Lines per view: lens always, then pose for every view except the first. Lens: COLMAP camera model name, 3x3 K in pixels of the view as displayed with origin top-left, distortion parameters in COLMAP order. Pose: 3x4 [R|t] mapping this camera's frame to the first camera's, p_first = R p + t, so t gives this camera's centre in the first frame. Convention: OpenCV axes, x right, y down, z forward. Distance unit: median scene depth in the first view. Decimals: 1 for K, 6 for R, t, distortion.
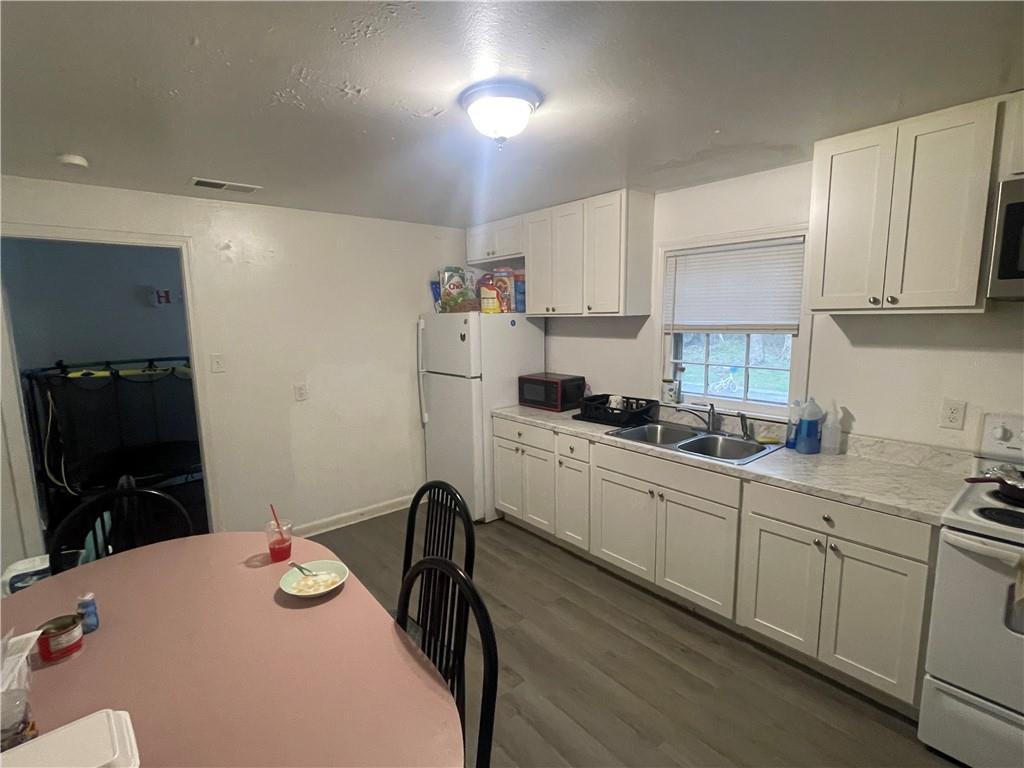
lens RADIAL K [[490.4, 0, 507.3], [0, 490.4, 387.3], [0, 0, 1]] dist [0.003196, 0.000757]
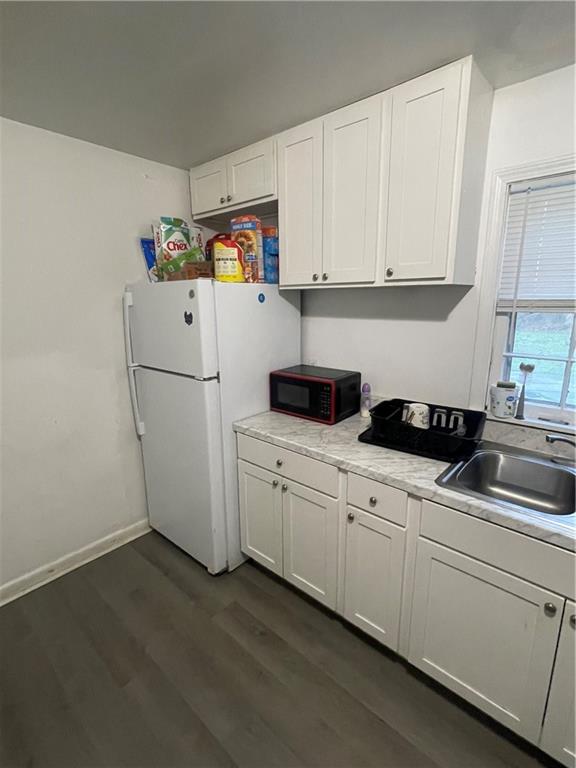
lens RADIAL K [[367.8, 0, 284.3], [0, 367.8, 382.5], [0, 0, 1]] dist [0.003196, 0.000757]
pose [[0.988994, -0.024072, 0.145983, -0.037031], [0.013028, 0.997012, 0.076143, -0.051011], [-0.147380, -0.073404, 0.986352, 0.478324]]
